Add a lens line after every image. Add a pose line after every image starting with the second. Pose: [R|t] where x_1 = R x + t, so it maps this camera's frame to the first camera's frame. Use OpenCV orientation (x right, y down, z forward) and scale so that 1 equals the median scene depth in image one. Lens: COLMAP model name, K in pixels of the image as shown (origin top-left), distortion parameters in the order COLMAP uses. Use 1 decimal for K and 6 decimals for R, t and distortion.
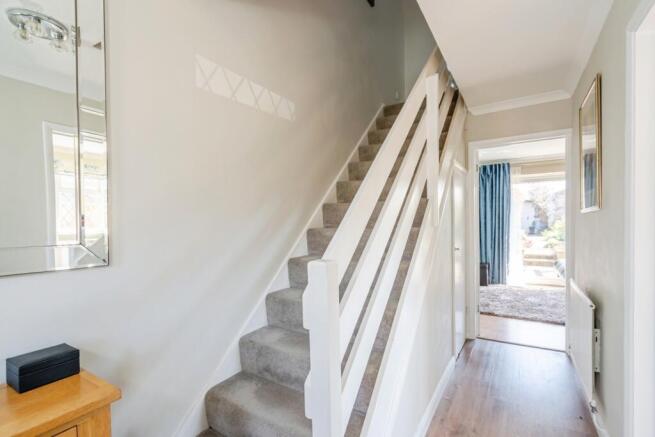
lens RADIAL K [[312.7, 0, 329.5], [0, 312.7, 227.0], [0, 0, 1]] dist [-0.002097, 0.000050]
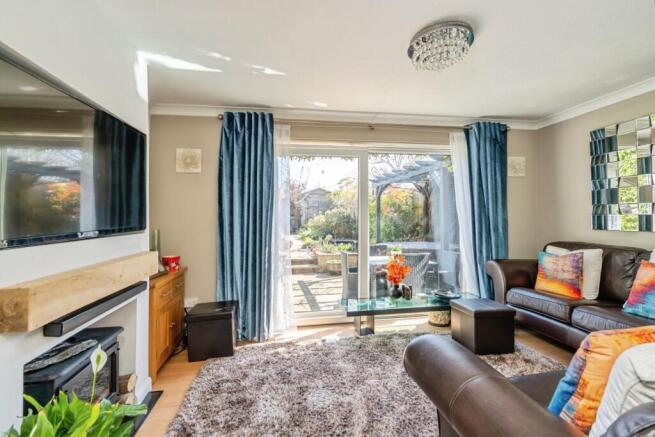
lens RADIAL K [[301.3, 0, 325.1], [0, 301.3, 215.4], [0, 0, 1]] dist [0.000252, 0.000323]
pose [[0.757000, 0.013967, 0.653266, 0.291382], [0.005315, 0.999607, -0.027530, -0.010966], [-0.653394, 0.024312, 0.756628, 0.523498]]
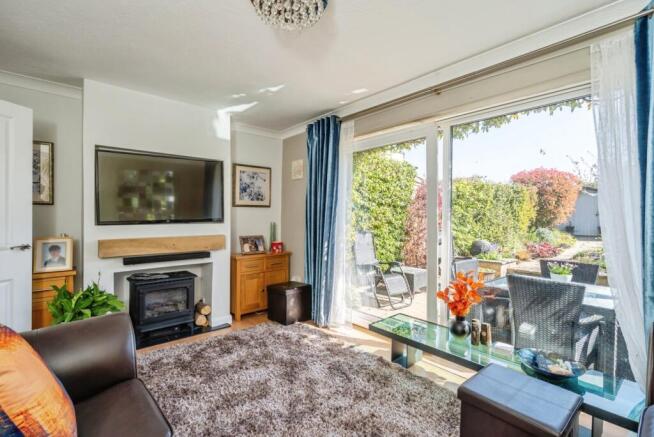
lens RADIAL K [[300.8, 0, 324.6], [0, 300.8, 215.4], [0, 0, 1]] dist [0.000252, 0.000323]
pose [[0.951950, 0.016618, -0.305804, 0.701474], [-0.021512, 0.999689, -0.012640, -0.012011], [0.305499, 0.018611, 0.952011, 0.453339]]
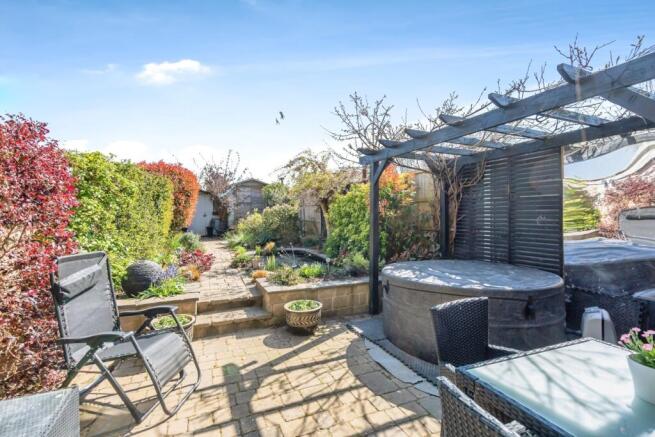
lens RADIAL K [[300.6, 0, 327.5], [0, 300.6, 218.5], [0, 0, 1]] dist [0.000420, 0.000292]
pose [[0.578261, 0.005301, 0.815835, 0.628574], [0.008974, 0.999877, -0.012857, -0.024759], [-0.815803, 0.014756, 0.578142, 0.991367]]
